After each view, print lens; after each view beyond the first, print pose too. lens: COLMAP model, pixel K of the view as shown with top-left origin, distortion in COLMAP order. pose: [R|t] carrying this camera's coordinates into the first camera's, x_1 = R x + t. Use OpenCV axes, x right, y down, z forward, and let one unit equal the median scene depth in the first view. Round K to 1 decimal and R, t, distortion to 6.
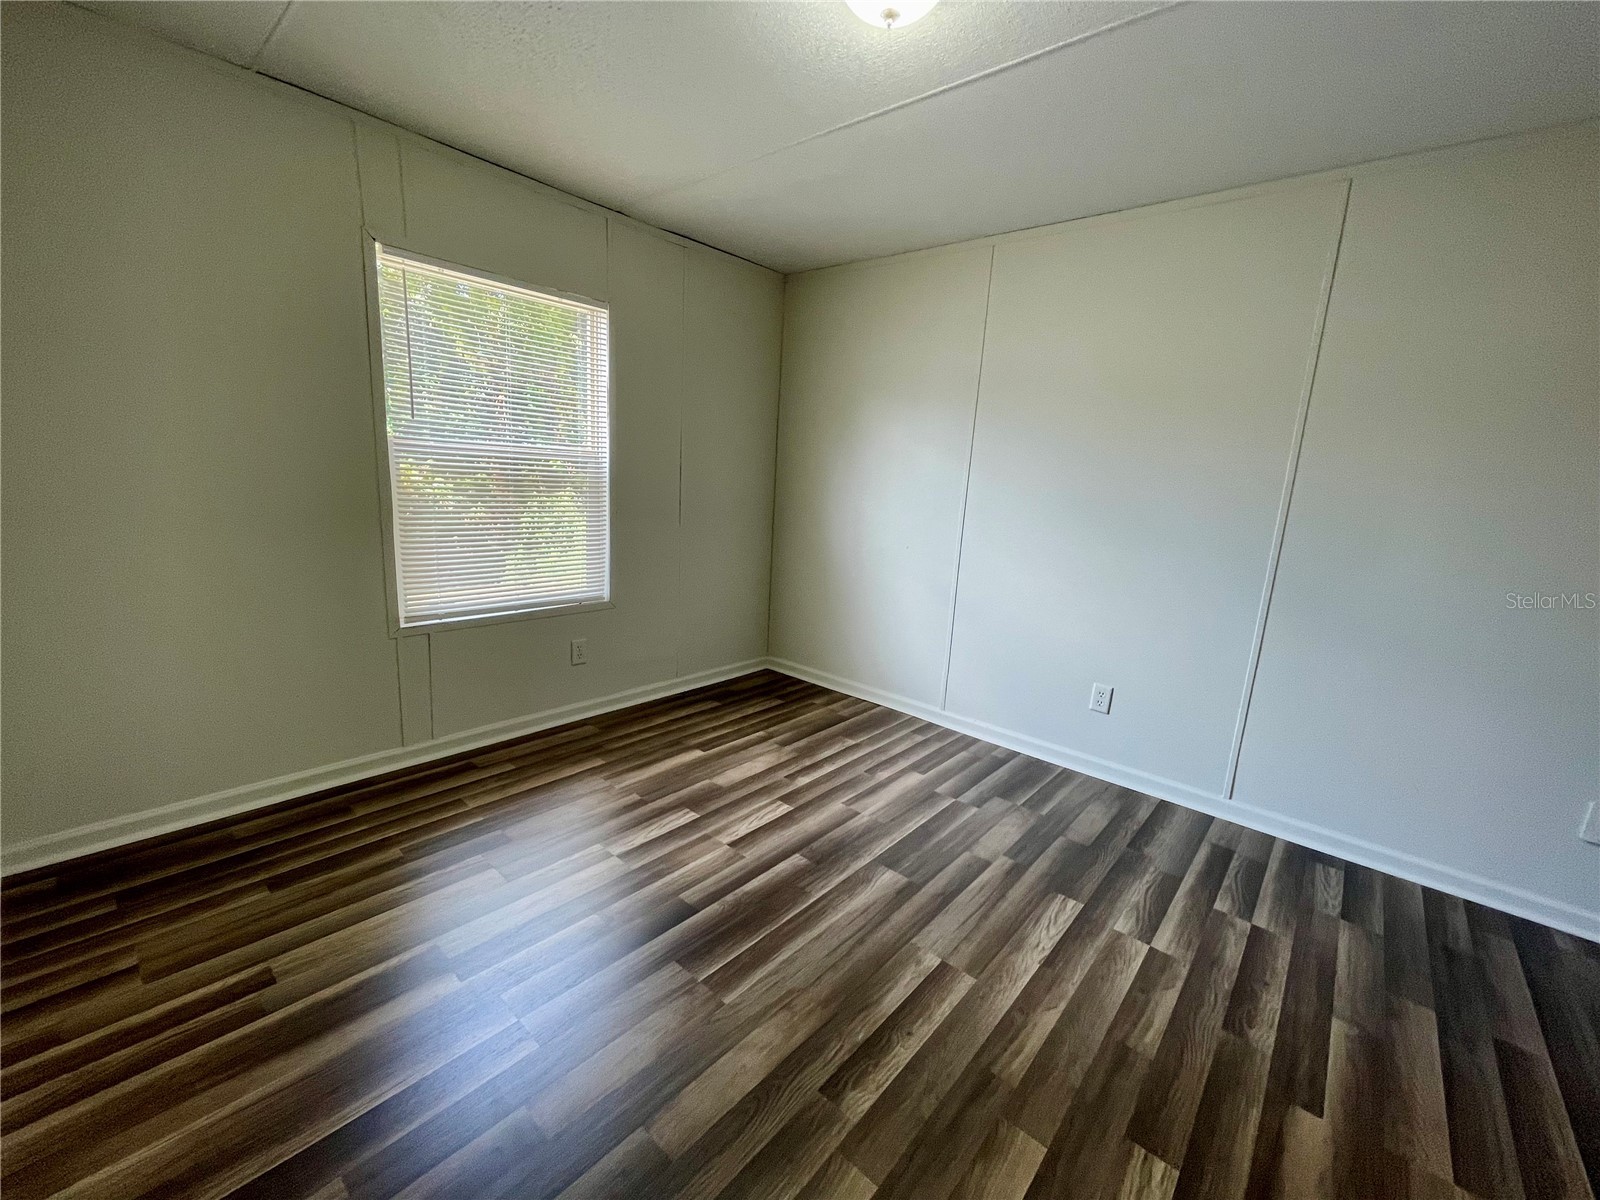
lens RADIAL K [[653.1, 0, 797.0], [0, 653.1, 596.4], [0, 0, 1]] dist [-0.001018, -0.000072]
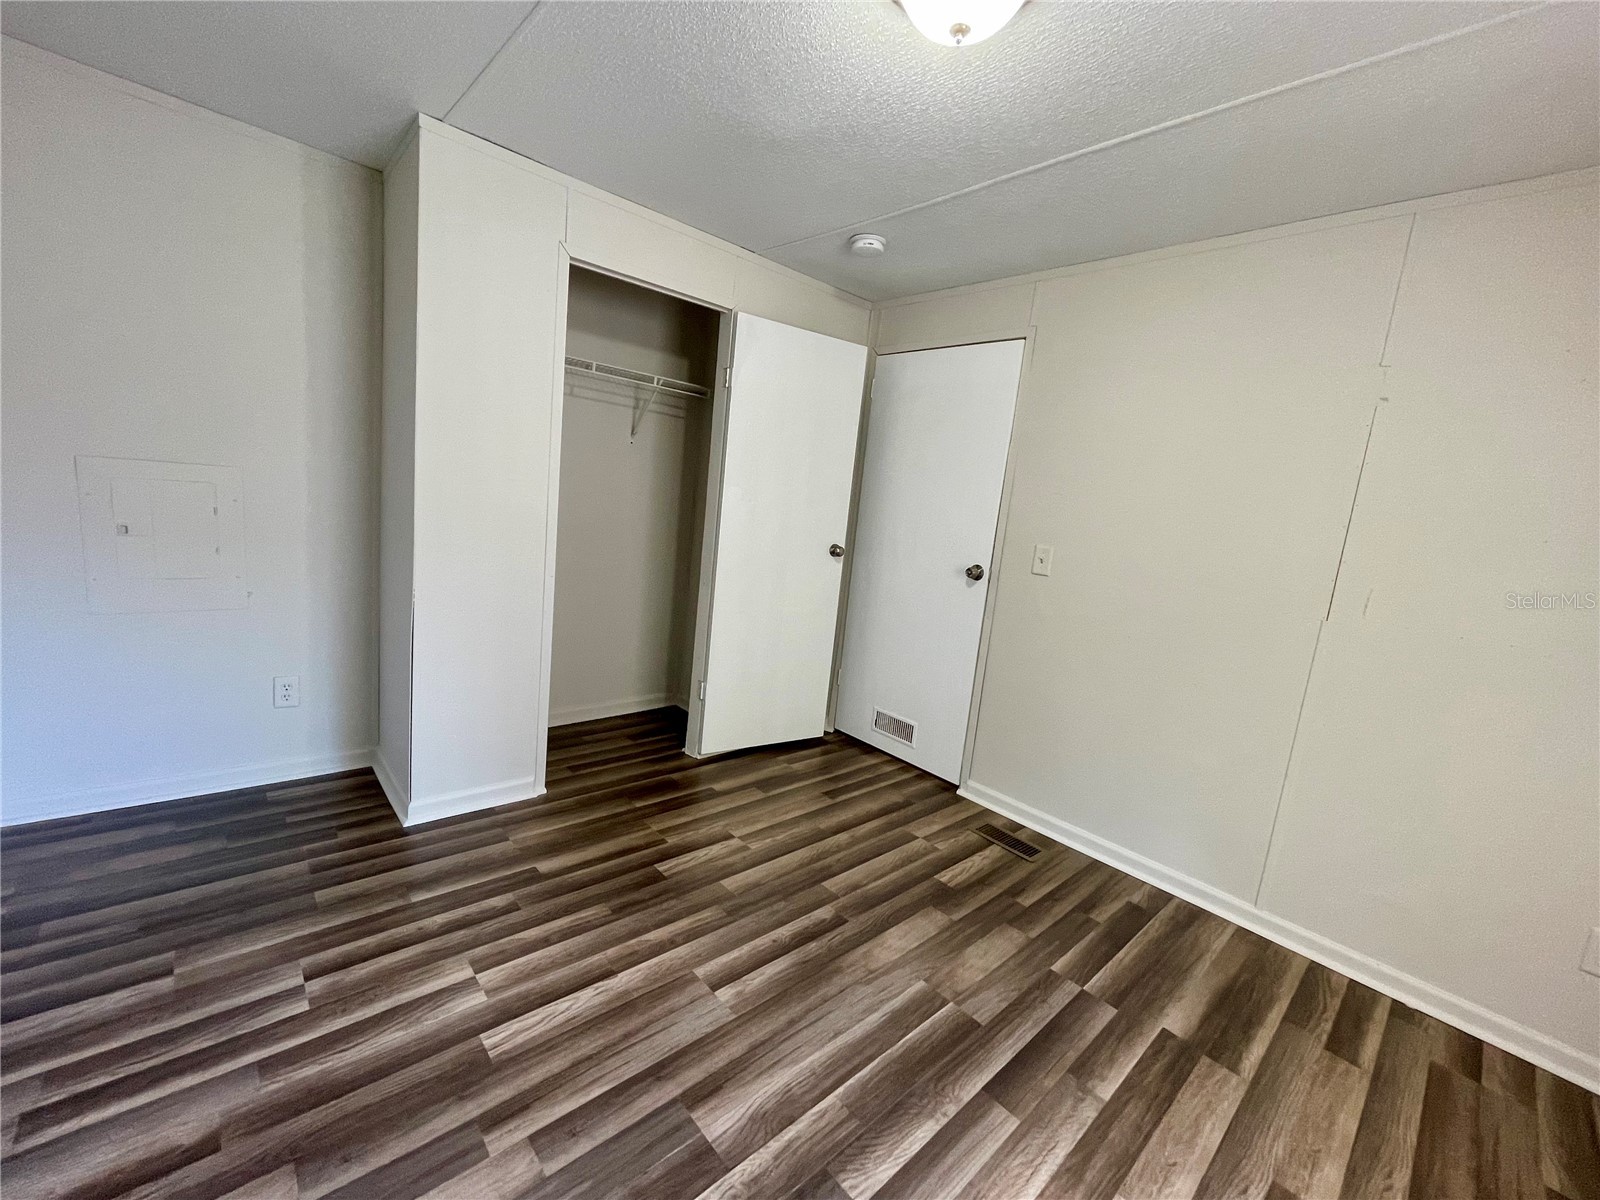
lens RADIAL K [[653.1, 0, 797.0], [0, 653.1, 596.4], [0, 0, 1]] dist [-0.001018, -0.000072]
pose [[-0.980959, -0.175135, 0.083950, 0.119460], [-0.136964, 0.930284, 0.340311, -0.342951], [-0.137698, 0.322333, -0.936558, 1.681301]]
